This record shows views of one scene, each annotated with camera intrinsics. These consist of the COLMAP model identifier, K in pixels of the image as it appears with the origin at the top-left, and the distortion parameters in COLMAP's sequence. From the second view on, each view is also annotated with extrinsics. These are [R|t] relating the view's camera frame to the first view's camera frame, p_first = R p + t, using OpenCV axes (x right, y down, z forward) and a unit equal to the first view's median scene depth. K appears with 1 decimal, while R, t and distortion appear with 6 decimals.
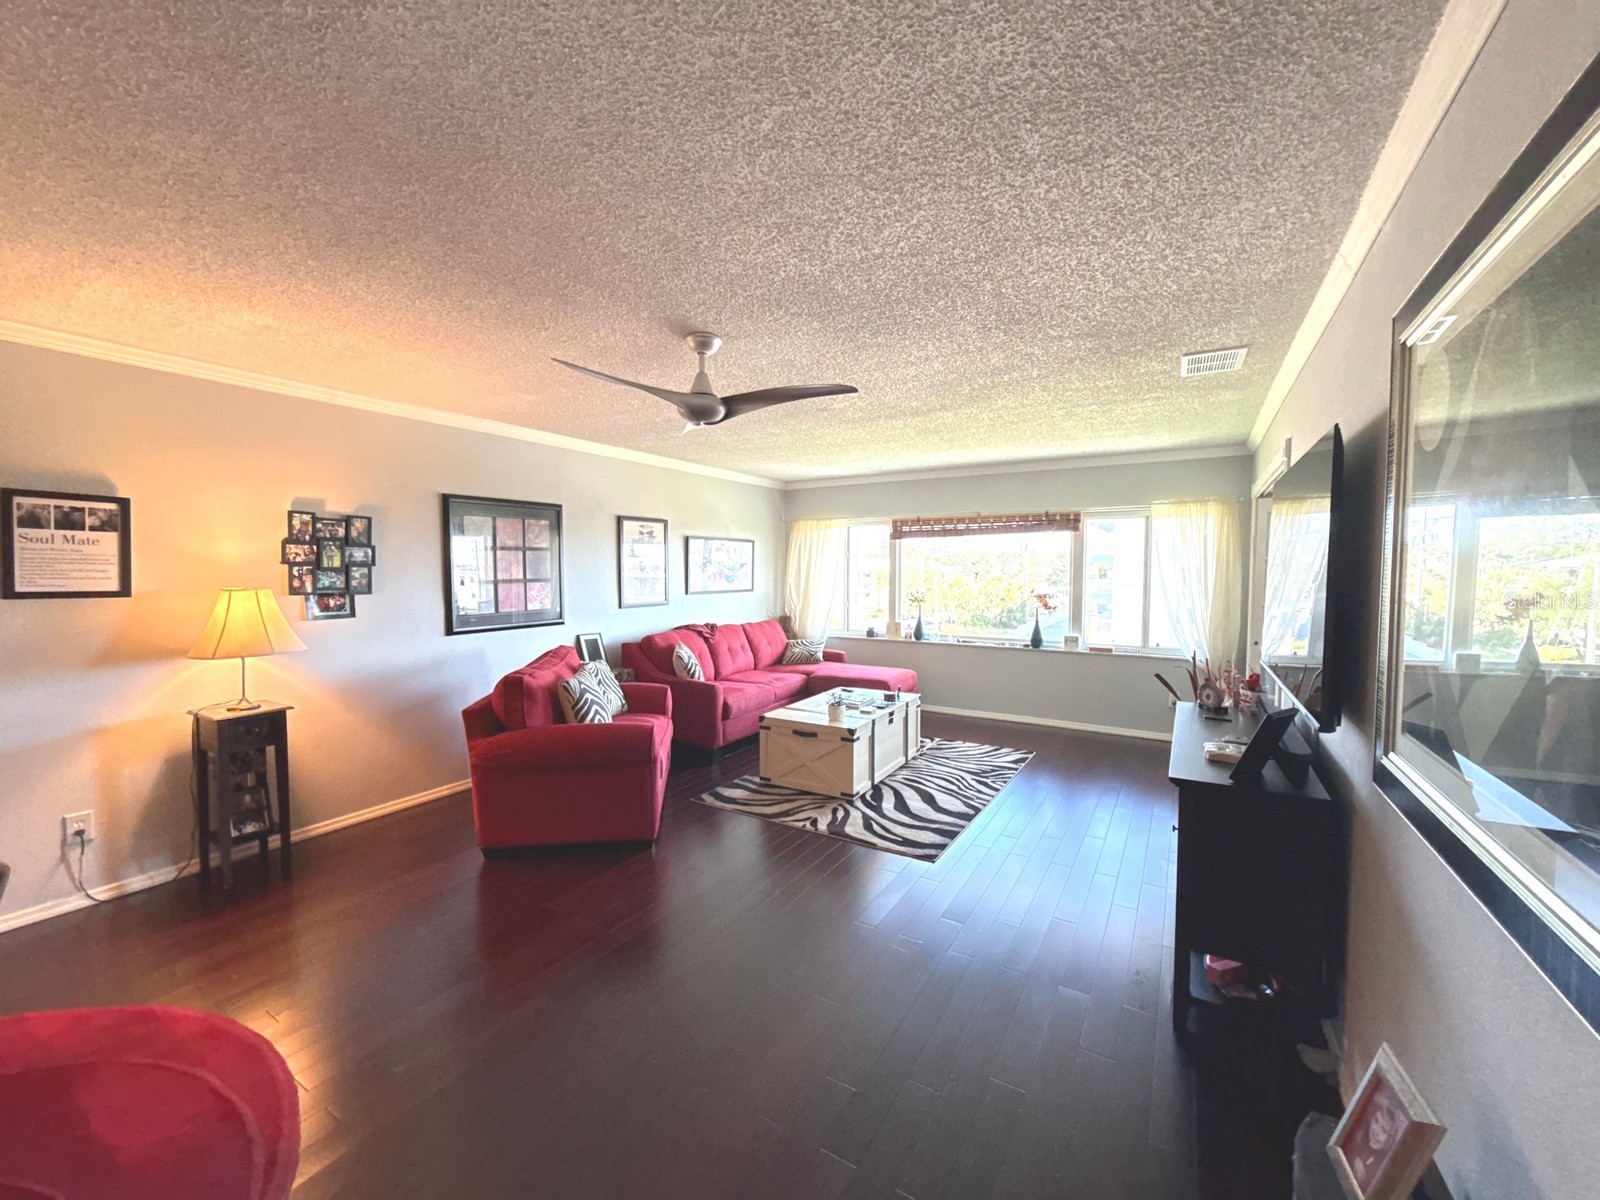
lens RADIAL K [[638.5, 0, 803.2], [0, 638.5, 601.0], [0, 0, 1]] dist [-0.000630, 0.000190]
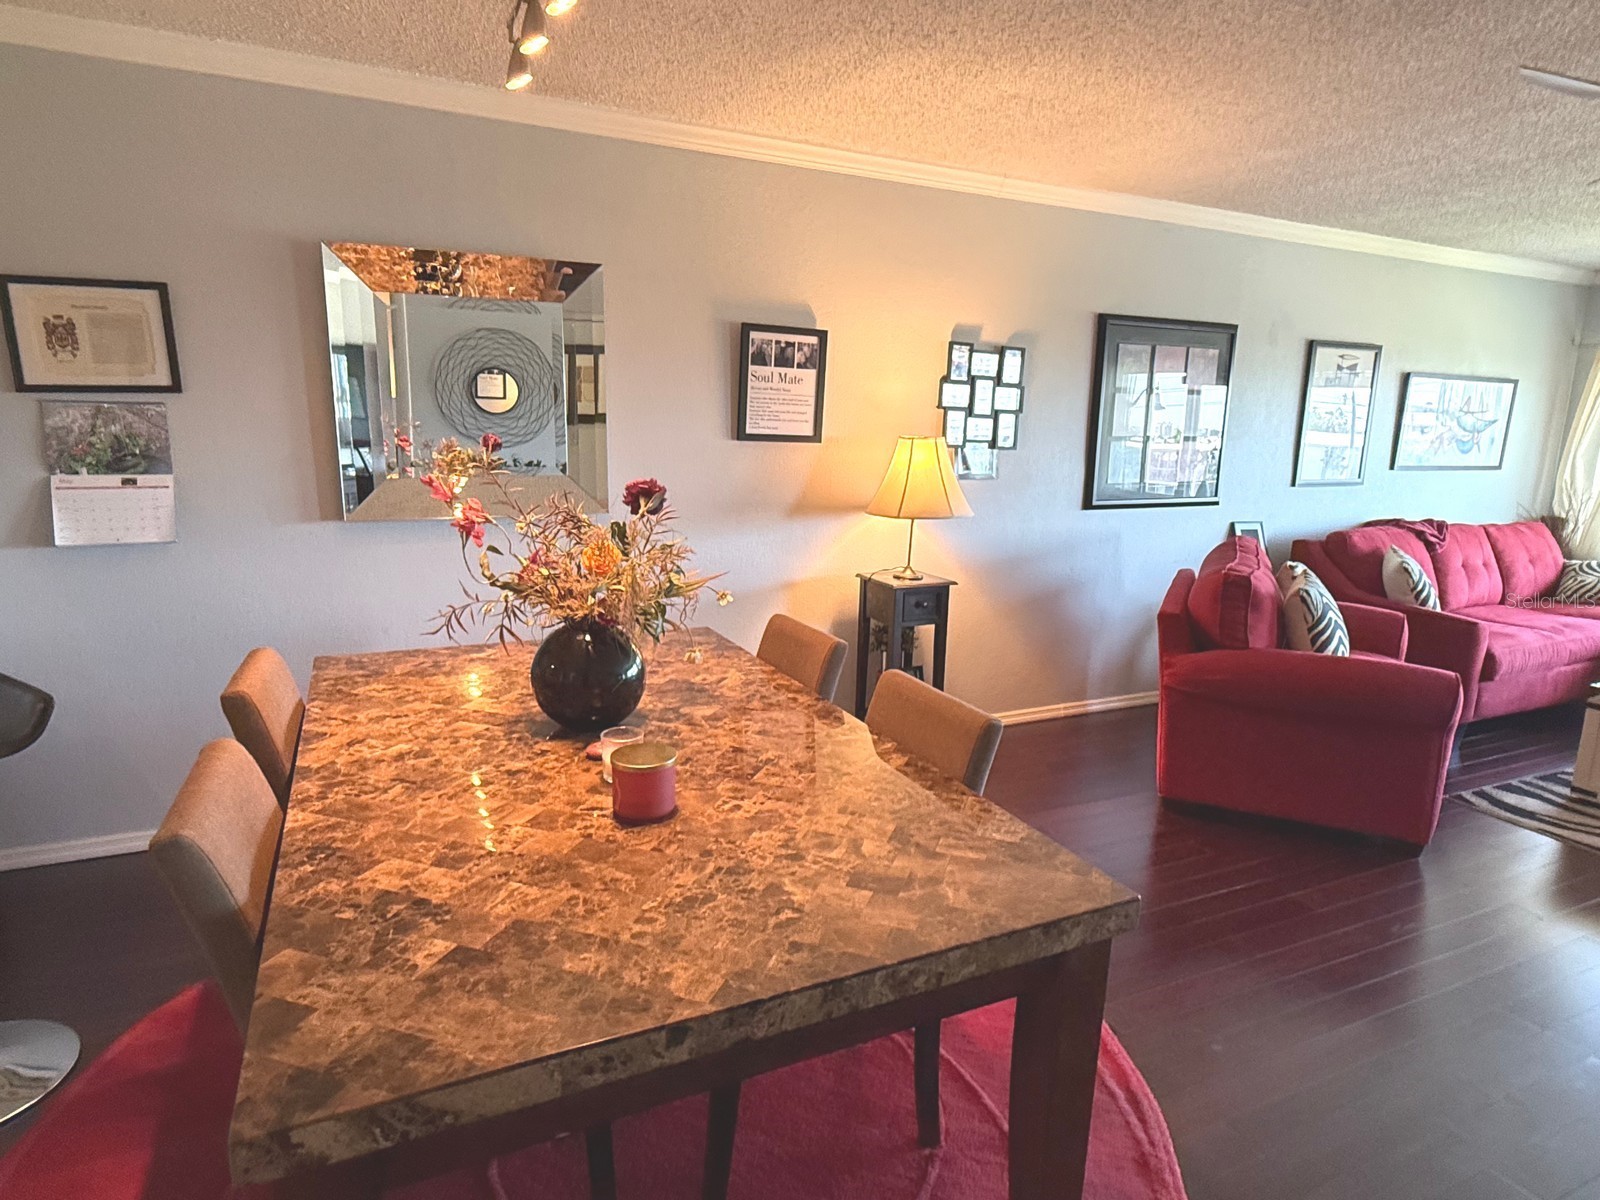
lens RADIAL K [[923.5, 0, 810.7], [0, 923.5, 604.1], [0, 0, 1]] dist [-0.000661, 0.001184]
pose [[0.835335, 0.125579, -0.535206, -0.237910], [-0.050357, 0.986946, 0.152977, 0.014347], [0.547430, -0.100836, 0.830754, -0.087531]]
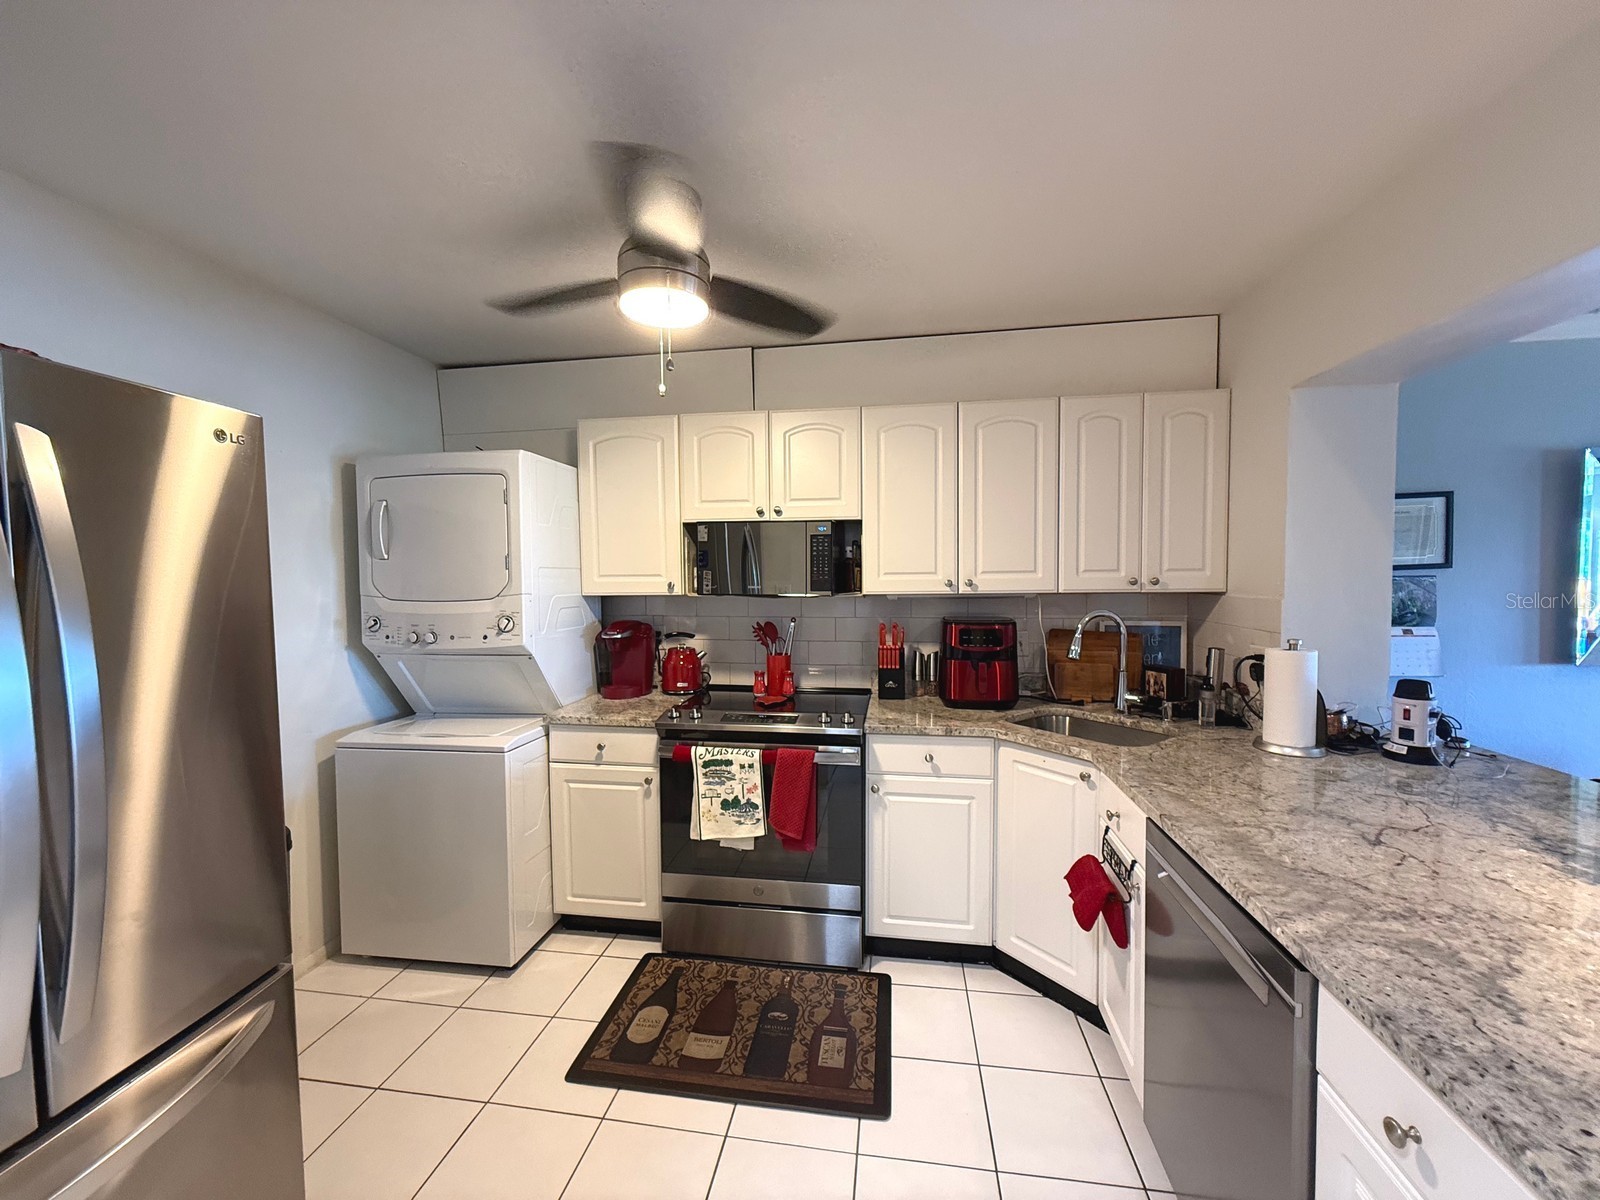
lens RADIAL K [[637.1, 0, 802.6], [0, 637.1, 601.2], [0, 0, 1]] dist [0.000002, 0.000040]
pose [[0.389886, 0.036201, -0.920151, -0.685271], [-0.034587, 0.999098, 0.024652, 0.029025], [0.920213, 0.022214, 0.390786, -0.631711]]
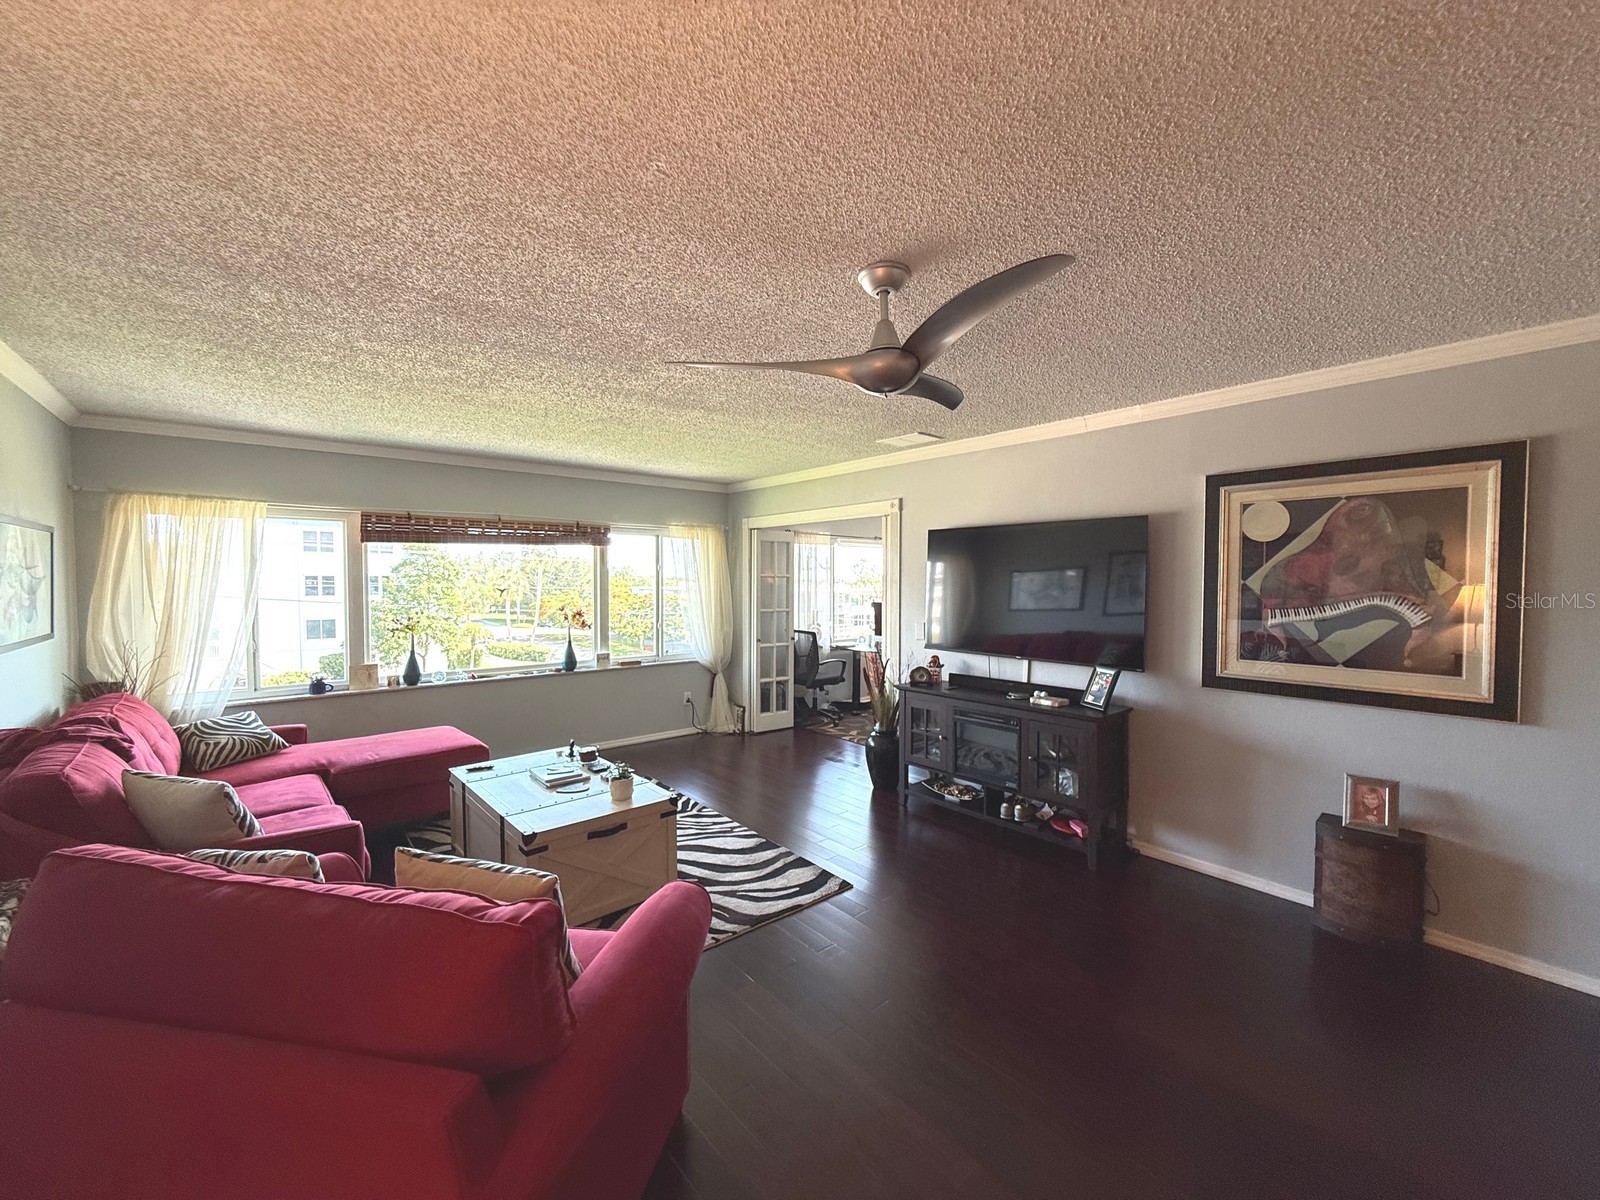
lens RADIAL K [[638.5, 0, 803.2], [0, 638.5, 601.0], [0, 0, 1]] dist [-0.000630, 0.000190]
pose [[0.315710, -0.035361, 0.948197, -0.592225], [0.047428, 0.998644, 0.021451, -0.045133], [-0.947670, 0.038199, 0.316959, 0.594706]]
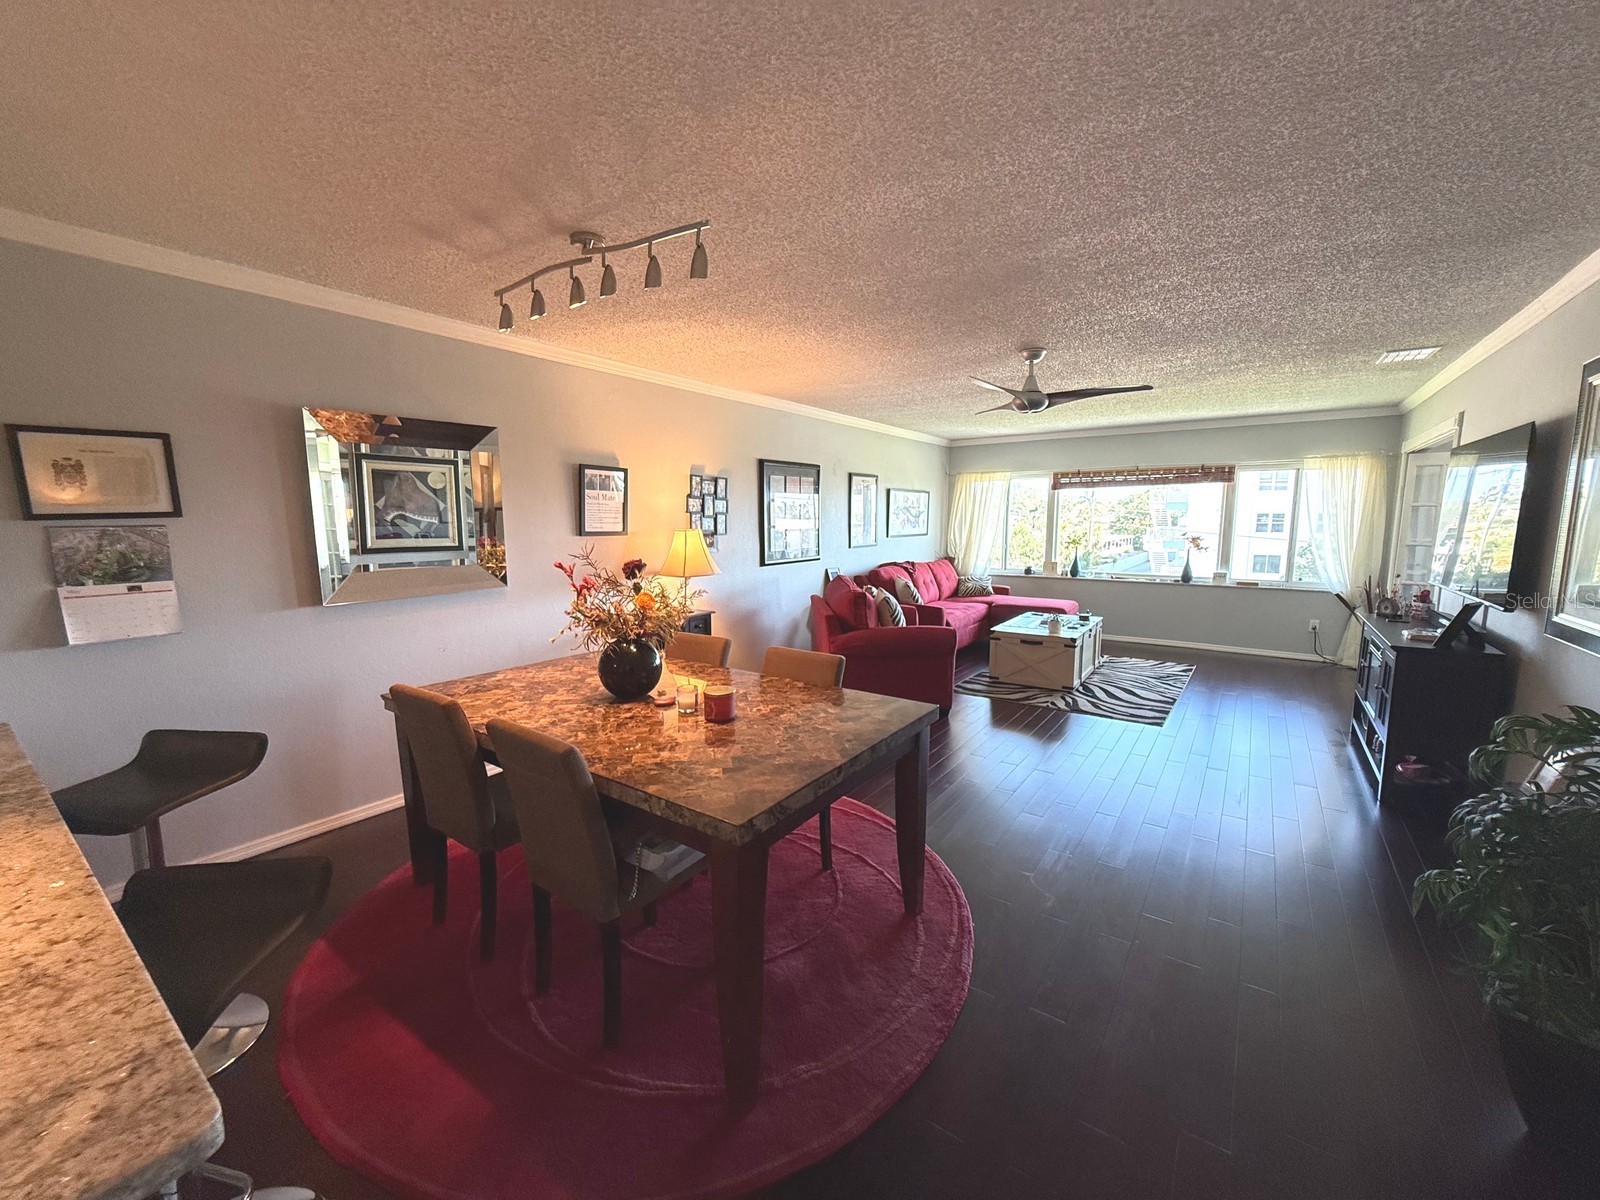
lens RADIAL K [[637.7, 0, 803.2], [0, 637.7, 601.3], [0, 0, 1]] dist [-0.000361, 0.000229]
pose [[0.997259, 0.005684, -0.073769, -0.379483], [0.000282, 0.996745, 0.080616, 0.019515], [0.073987, -0.080416, 0.994012, -0.333351]]
